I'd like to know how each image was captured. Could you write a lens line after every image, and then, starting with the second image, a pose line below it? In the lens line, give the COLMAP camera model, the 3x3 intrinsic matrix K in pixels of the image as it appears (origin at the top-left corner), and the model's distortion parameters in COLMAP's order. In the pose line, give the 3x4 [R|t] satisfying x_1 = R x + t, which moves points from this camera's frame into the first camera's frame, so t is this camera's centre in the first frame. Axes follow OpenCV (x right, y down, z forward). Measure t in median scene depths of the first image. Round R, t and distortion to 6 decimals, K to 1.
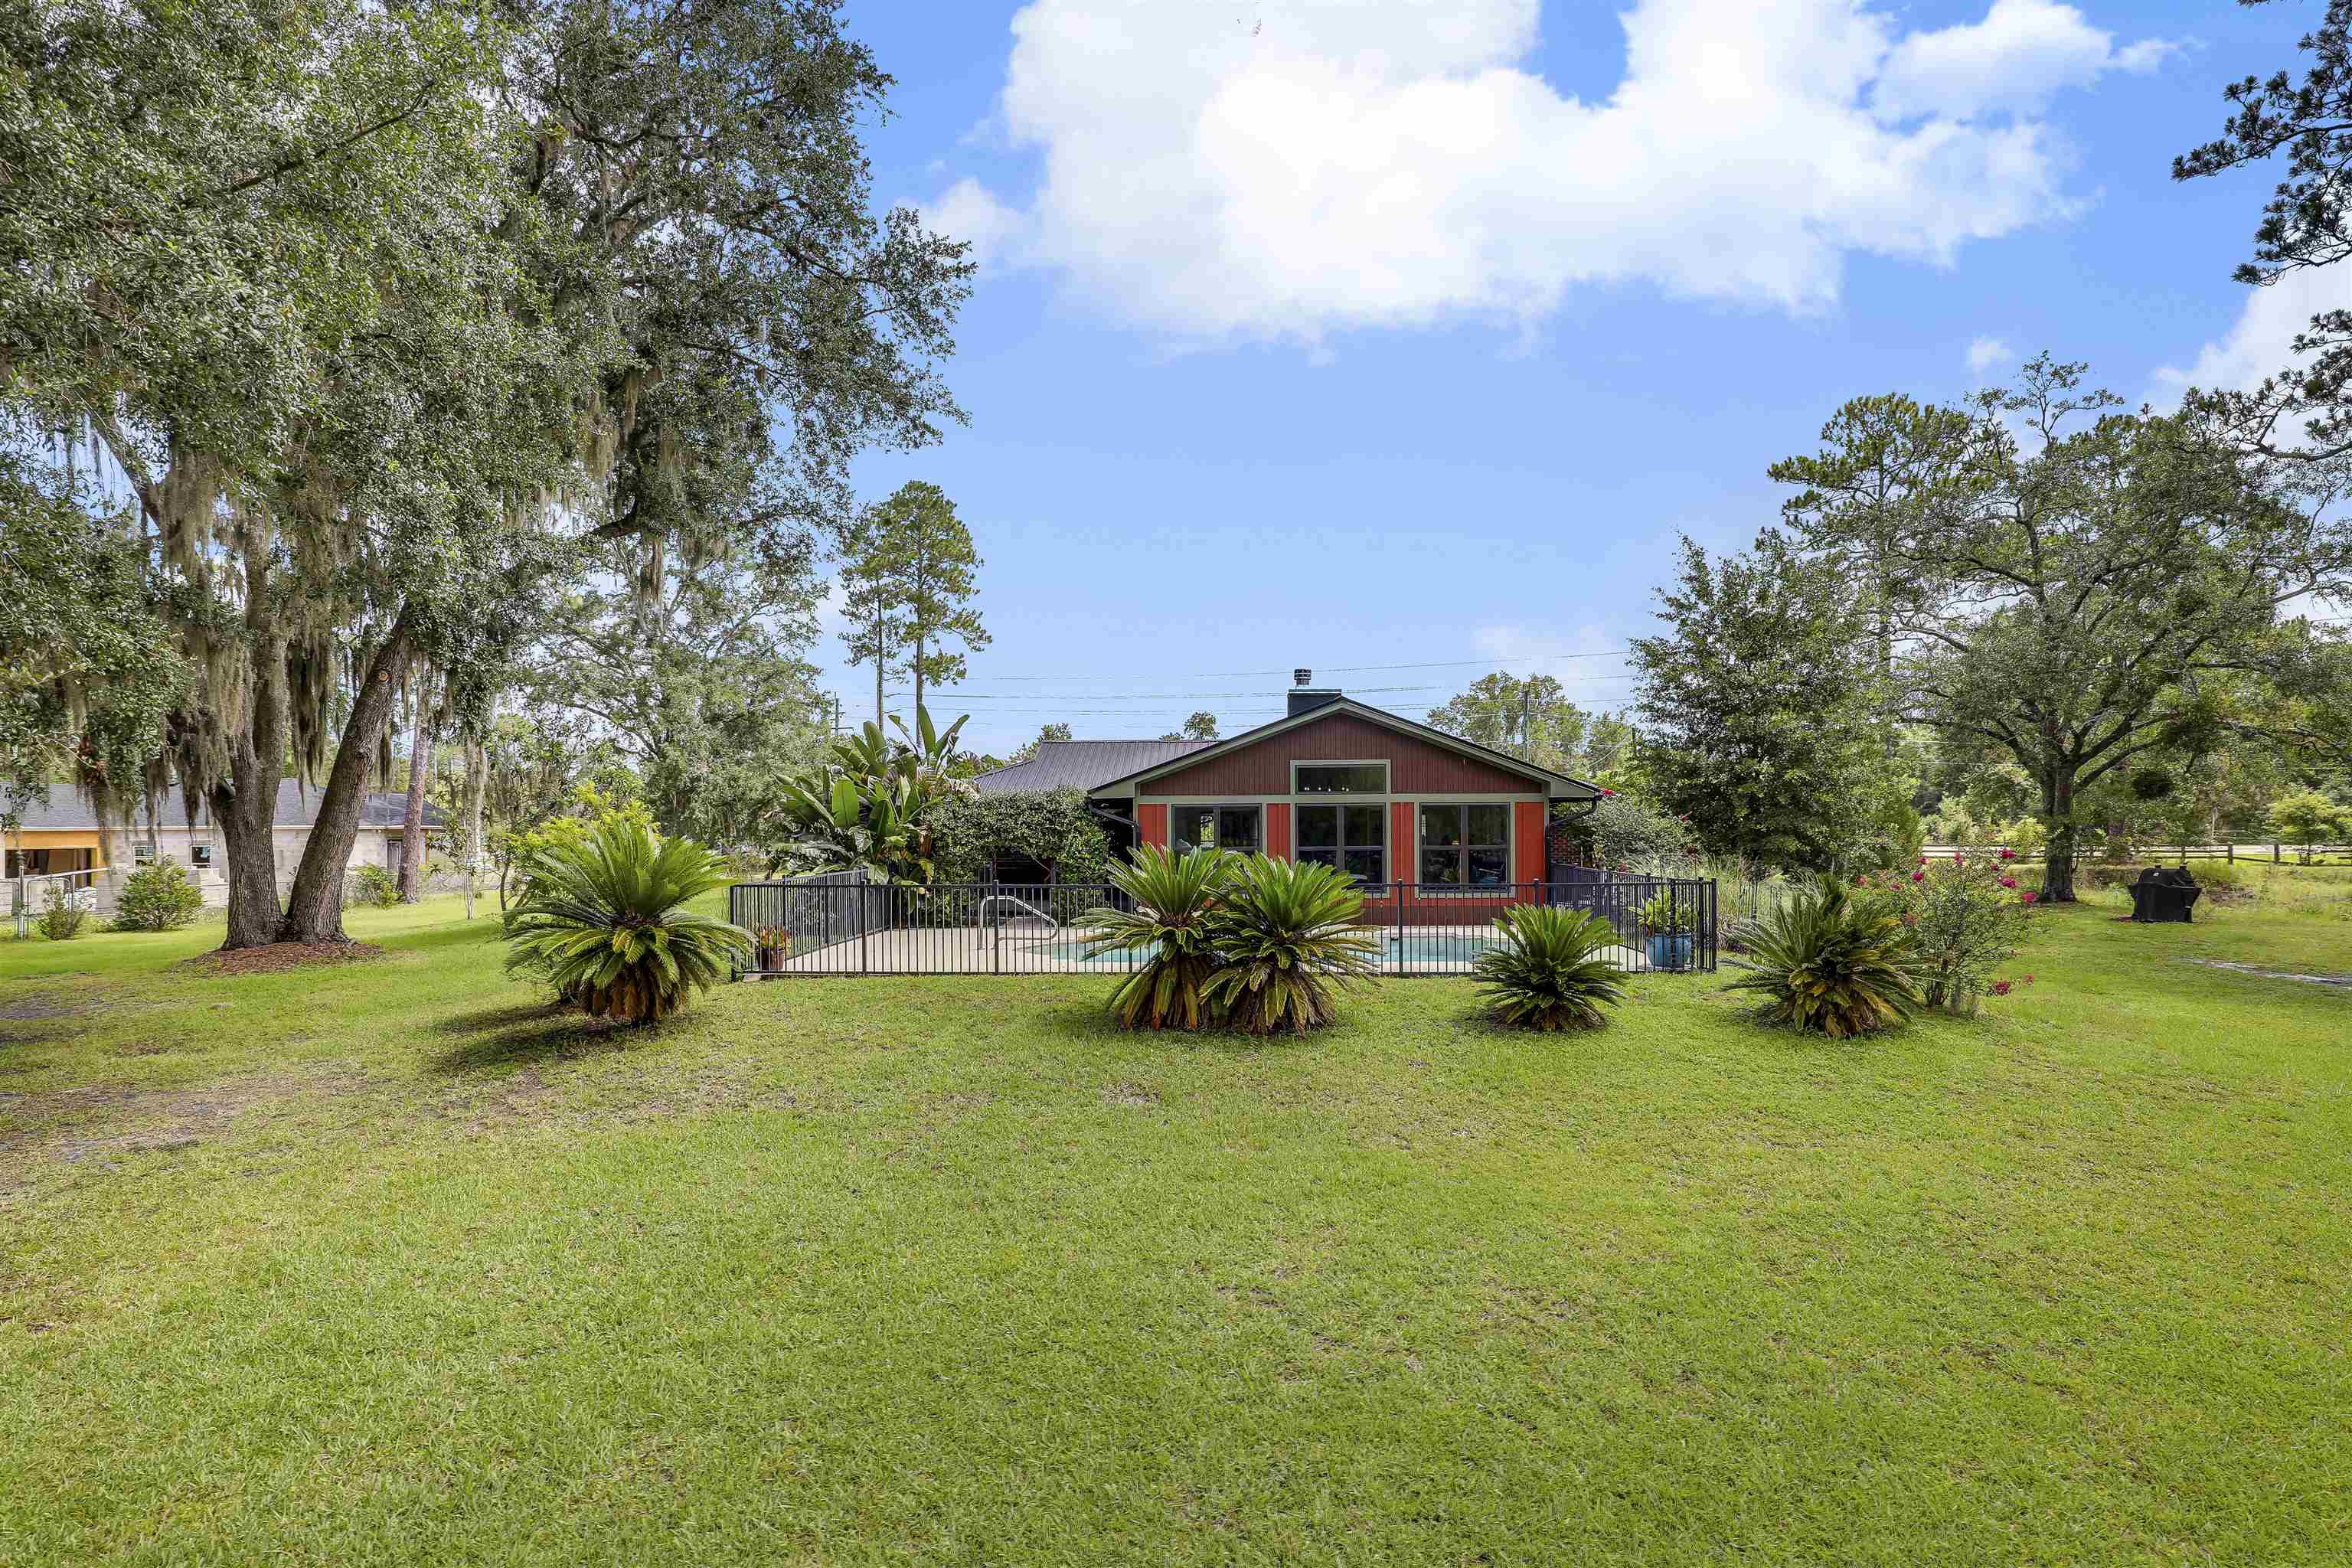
lens RADIAL K [[1101.3, 0, 1190.6], [0, 1101.3, 793.1], [0, 0, 1]] dist [-0.008812, -0.000517]
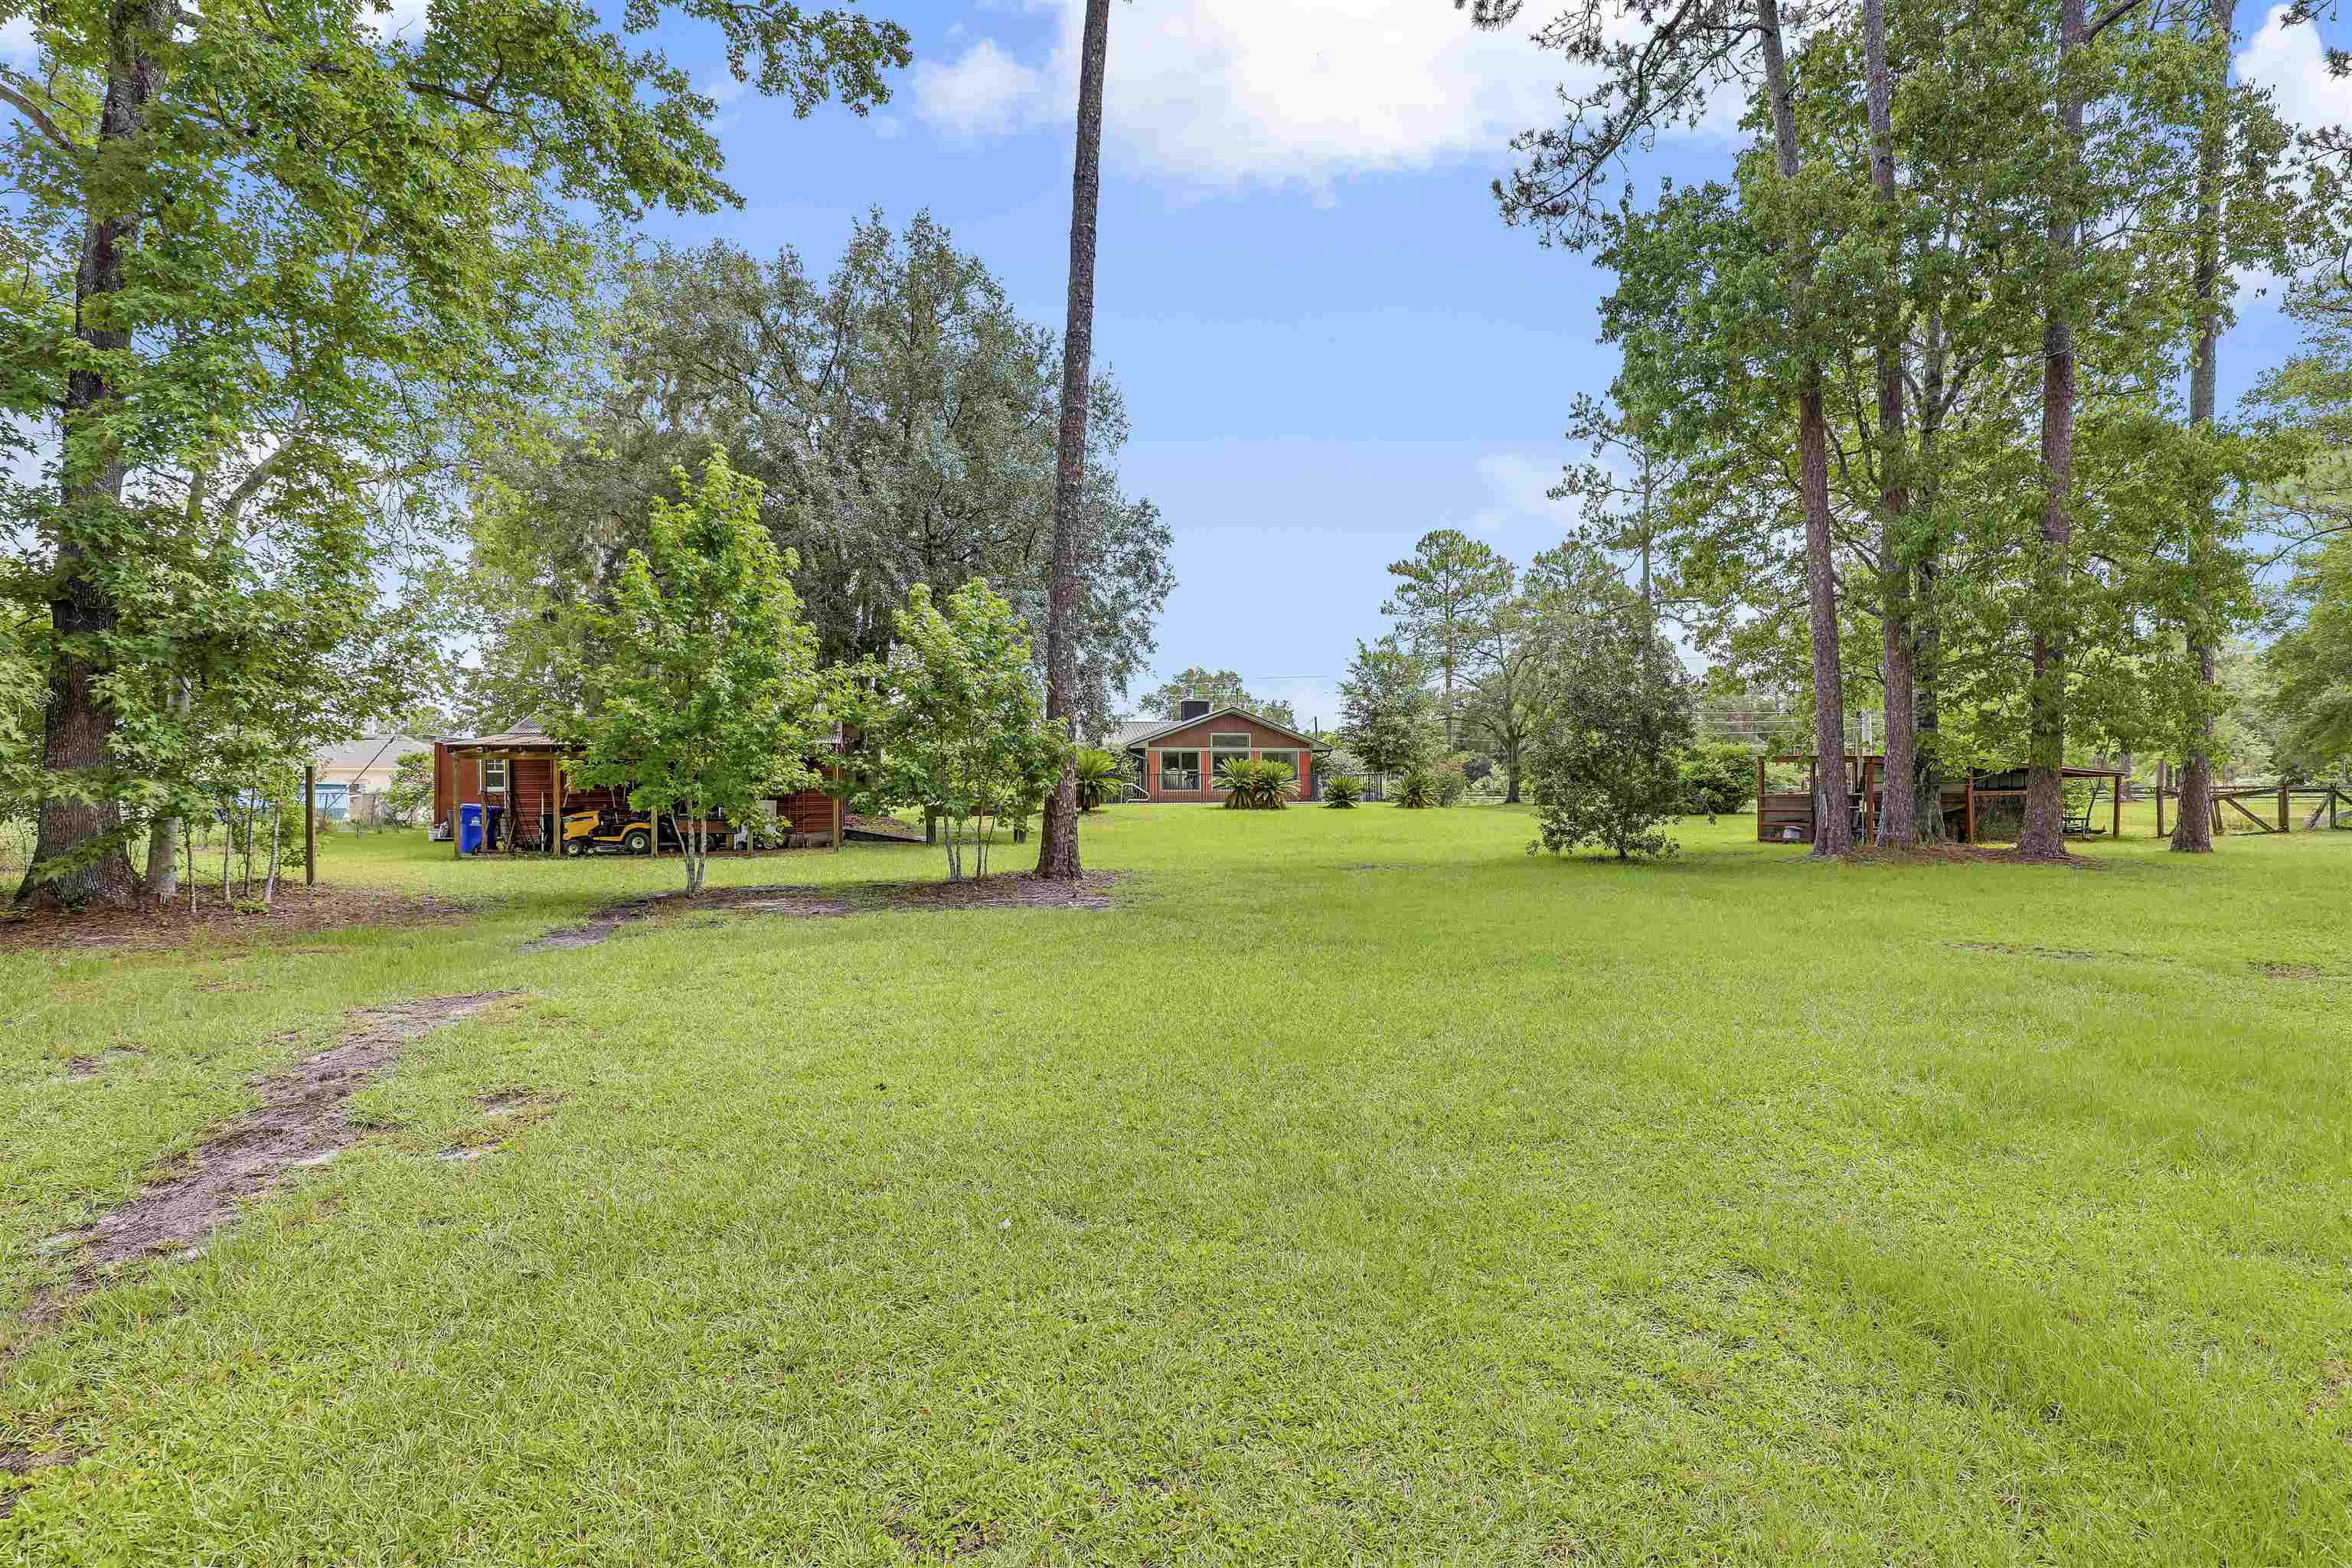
lens RADIAL K [[1101.3, 0, 1190.6], [0, 1101.3, 793.1], [0, 0, 1]] dist [-0.008812, -0.000517]
pose [[0.949601, 0.000730, 0.313462, -0.586263], [-0.008090, 0.999721, 0.022179, 0.040153], [-0.313358, -0.023597, 0.949342, -1.040569]]
